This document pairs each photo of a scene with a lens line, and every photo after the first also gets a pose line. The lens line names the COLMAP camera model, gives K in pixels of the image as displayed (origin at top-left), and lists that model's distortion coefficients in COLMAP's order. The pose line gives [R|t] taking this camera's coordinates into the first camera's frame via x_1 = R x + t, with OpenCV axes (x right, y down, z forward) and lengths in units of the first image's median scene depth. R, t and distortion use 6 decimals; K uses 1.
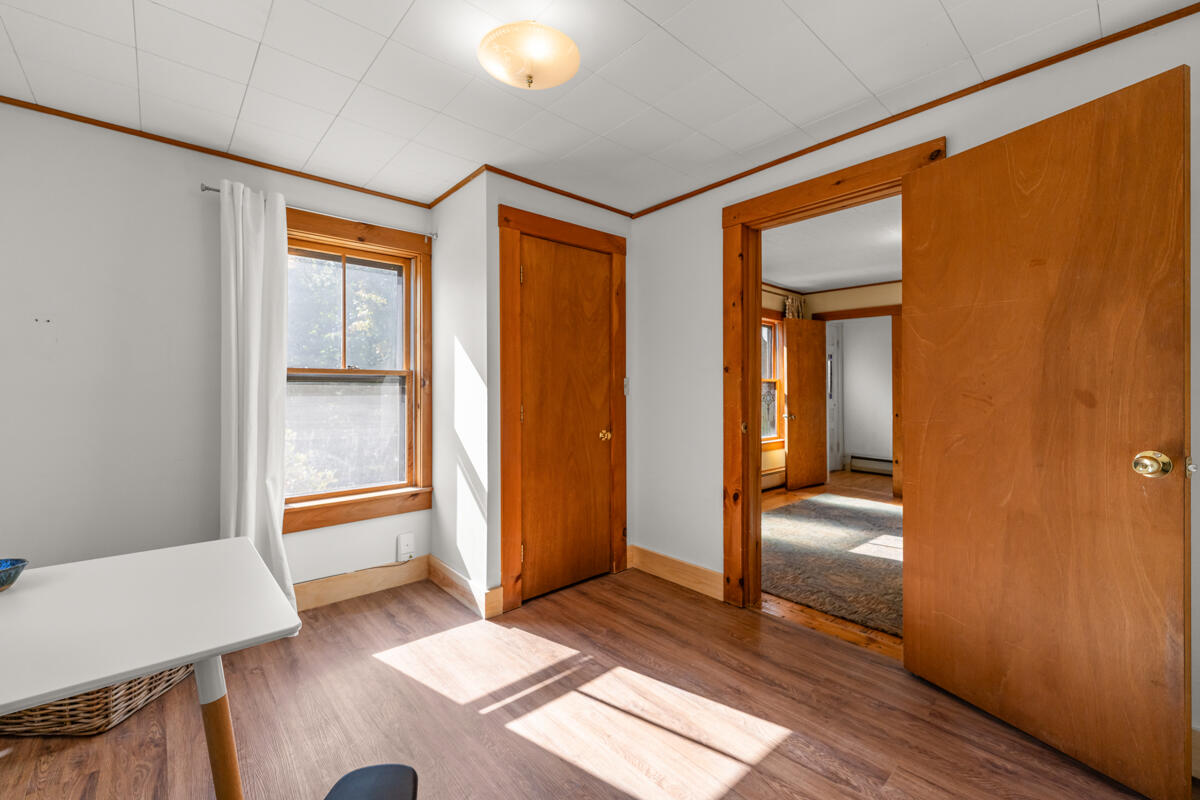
lens RADIAL K [[490.5, 0, 596.3], [0, 490.5, 392.5], [0, 0, 1]] dist [0.004695, -0.002127]
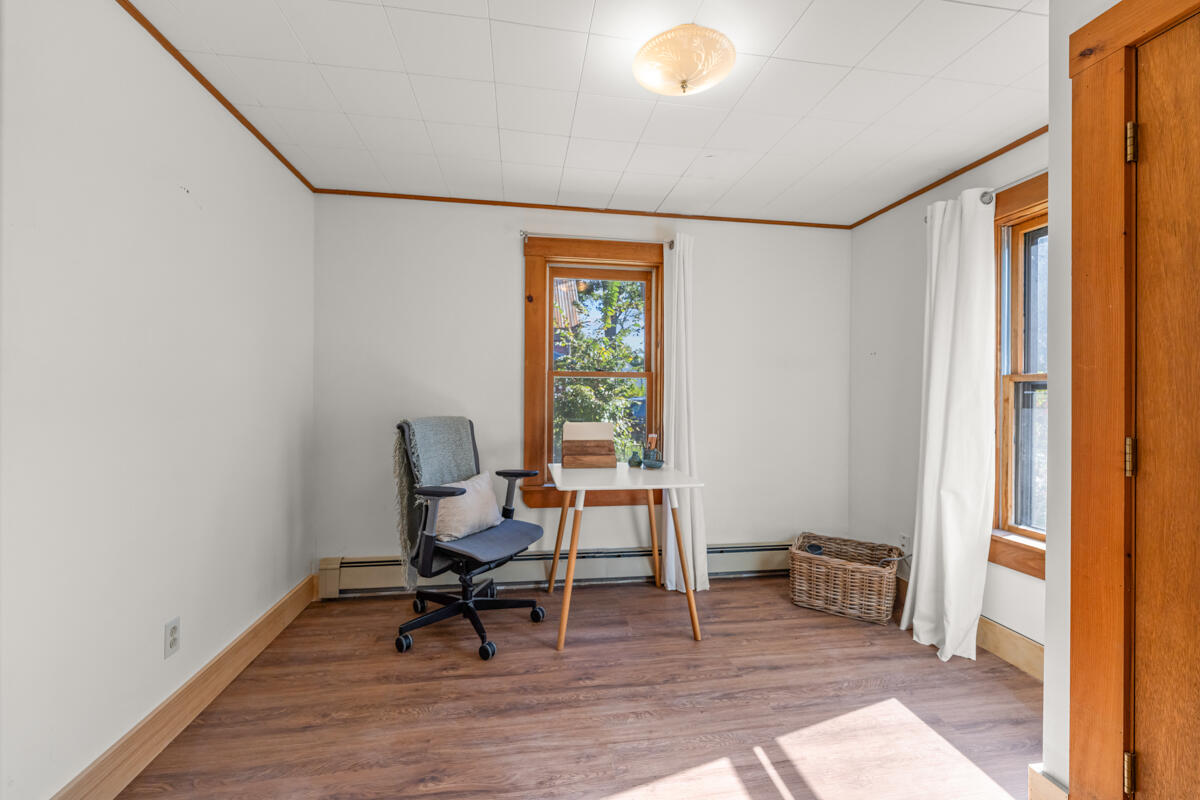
lens RADIAL K [[490.5, 0, 598.0], [0, 490.5, 402.1], [0, 0, 1]] dist [0.004695, -0.002127]
pose [[-0.533241, 0.008273, -0.845923, 0.213605], [-0.010322, 0.999814, 0.016284, -0.003792], [0.845901, 0.017415, -0.533056, 0.371914]]
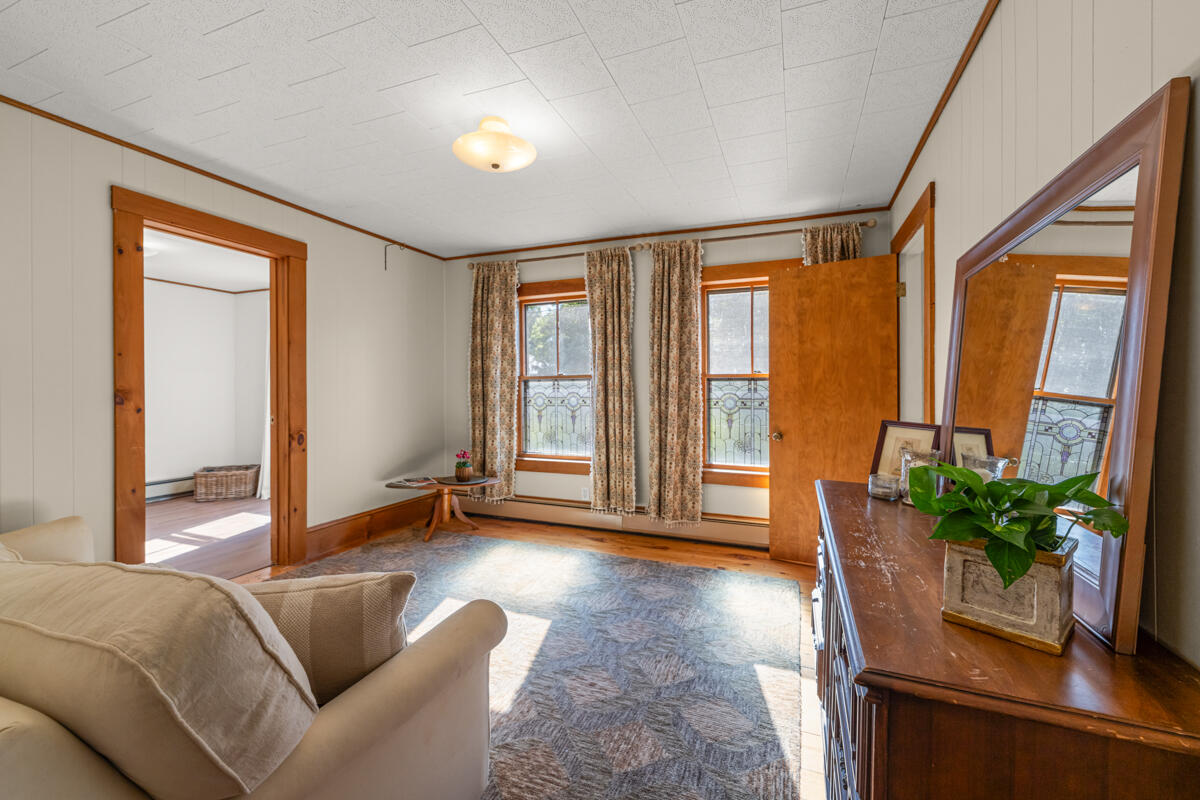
lens RADIAL K [[490.5, 0, 599.2], [0, 490.5, 391.8], [0, 0, 1]] dist [0.004695, -0.002127]
pose [[0.445498, 0.006741, -0.895257, 0.820531], [-0.006377, 0.999970, 0.004356, -0.005310], [0.895260, 0.003768, 0.445528, 0.535720]]
